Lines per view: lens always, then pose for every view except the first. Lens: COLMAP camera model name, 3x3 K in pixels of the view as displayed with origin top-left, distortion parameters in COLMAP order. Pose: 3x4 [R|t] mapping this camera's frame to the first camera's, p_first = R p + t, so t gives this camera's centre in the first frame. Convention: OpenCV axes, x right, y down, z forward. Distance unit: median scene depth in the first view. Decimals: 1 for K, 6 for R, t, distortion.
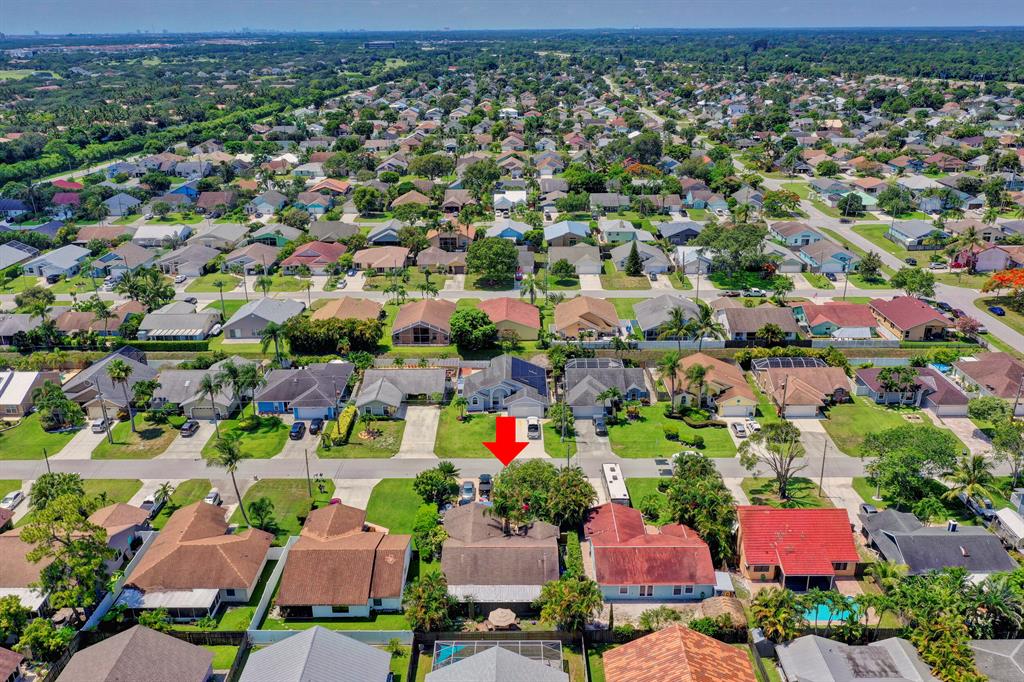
lens RADIAL K [[828.0, 0, 512.0], [0, 828.0, 341.0], [0, 0, 1]] dist [-0.003130, -0.000386]
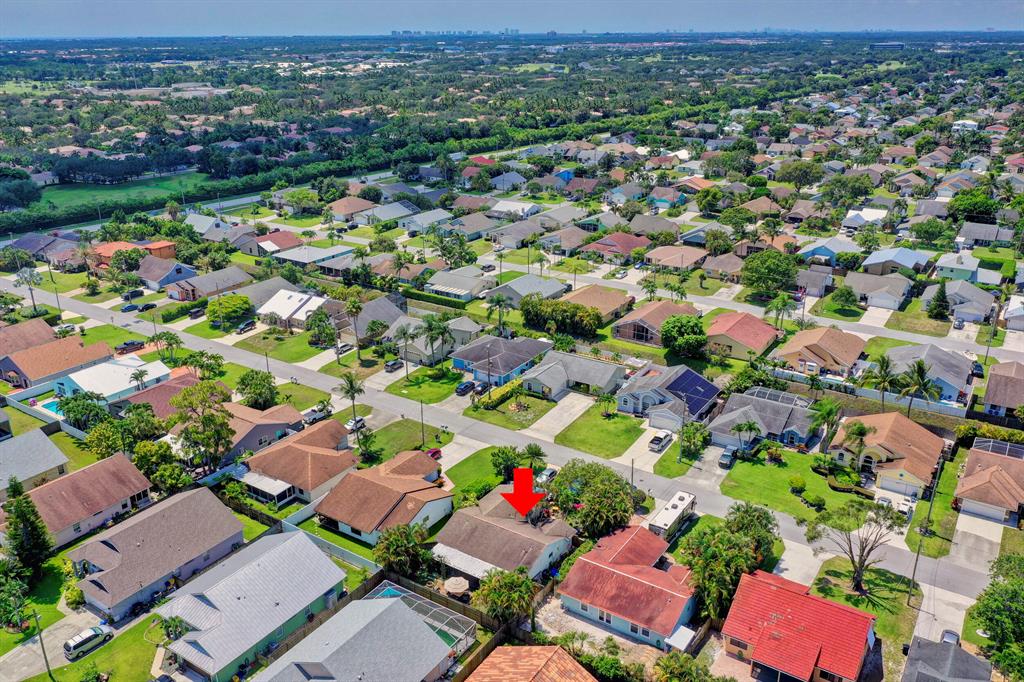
lens RADIAL K [[811.0, 0, 512.0], [0, 811.0, 341.0], [0, 0, 1]] dist [0.002579, -0.001707]
pose [[0.835223, 0.199509, -0.512443, 0.324662], [-0.196060, 0.978664, 0.061467, -0.032970], [0.513773, 0.049131, 0.856518, 0.077094]]
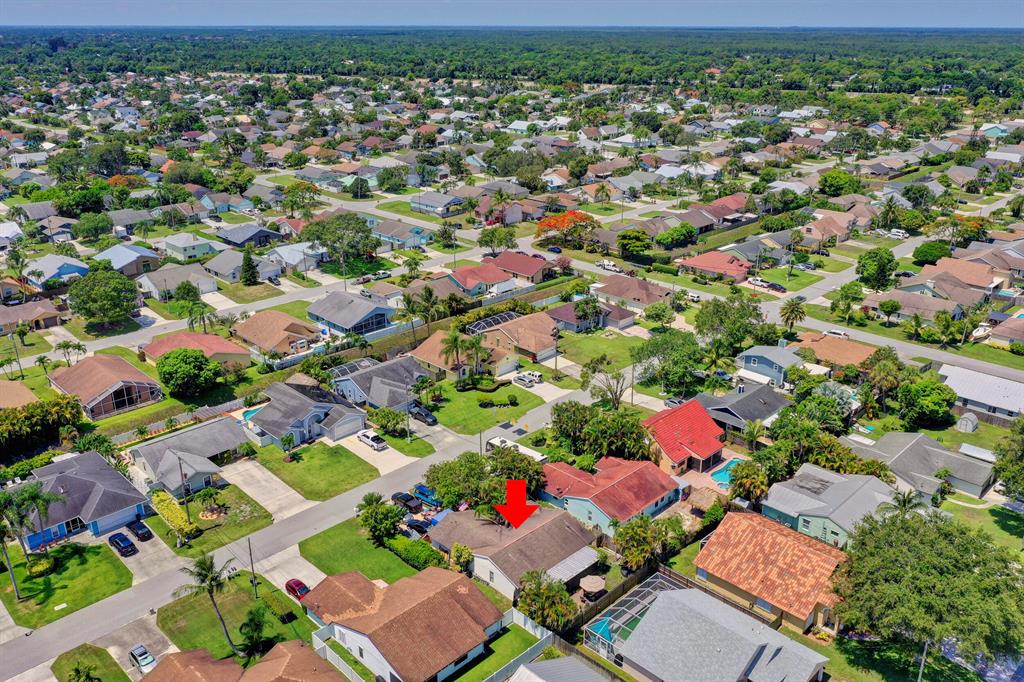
lens RADIAL K [[823.7, 0, 512.0], [0, 823.7, 341.0], [0, 0, 1]] dist [0.000595, 0.000734]
pose [[0.701811, -0.247464, 0.667999, -0.439677], [0.245062, 0.964359, 0.099786, -0.057580], [-0.668884, 0.093670, 0.737441, 0.166518]]
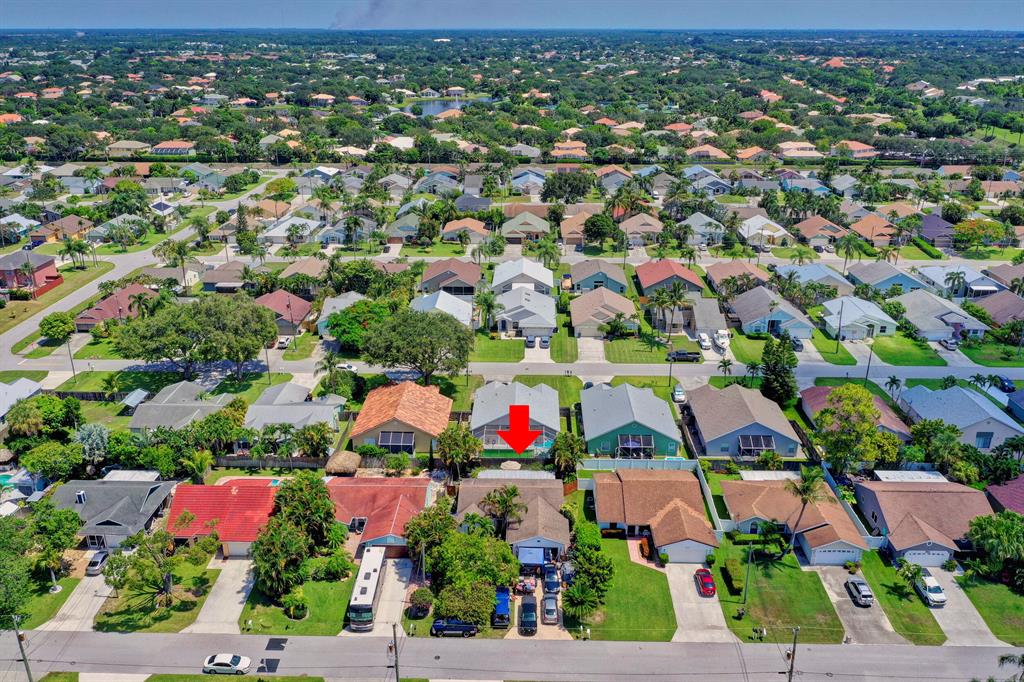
lens RADIAL K [[833.9, 0, 512.0], [0, 833.9, 341.0], [0, 0, 1]] dist [-0.004872, 0.000408]
pose [[-0.999687, -0.001294, 0.024997, -0.025438], [0.015602, 0.748694, 0.662732, -0.430301], [-0.019573, 0.662914, -0.748440, 1.153157]]
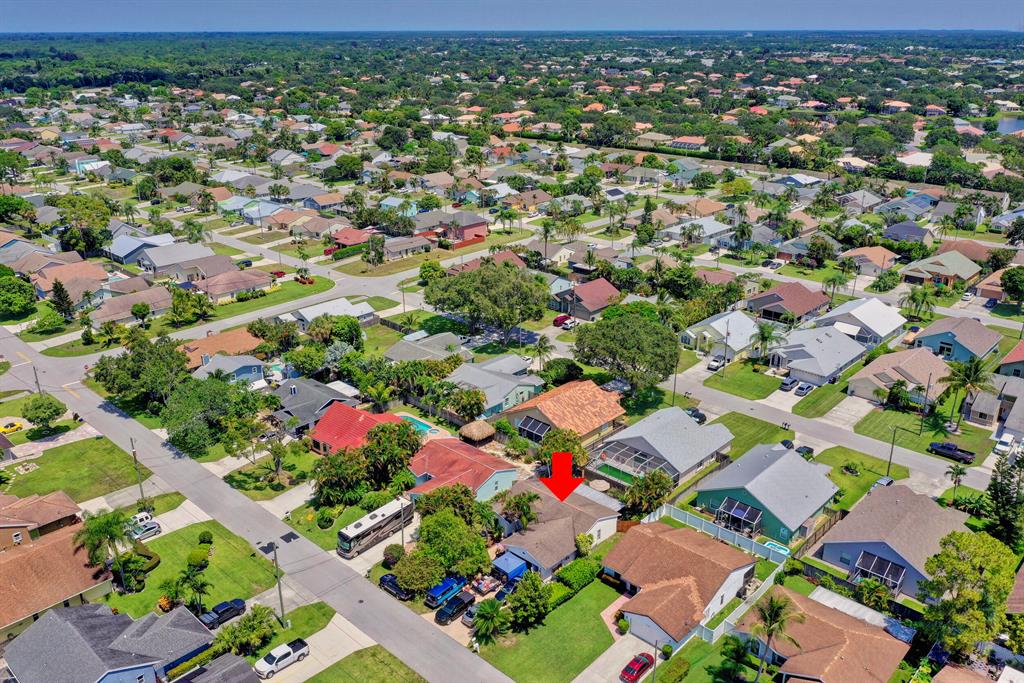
lens RADIAL K [[823.7, 0, 512.0], [0, 823.7, 341.5], [0, 0, 1]] dist [0.000595, 0.000734]
pose [[-0.732306, -0.233715, 0.639613, -0.415063], [0.248840, 0.782463, 0.570815, -0.374756], [-0.633882, 0.577173, -0.514845, 1.001645]]
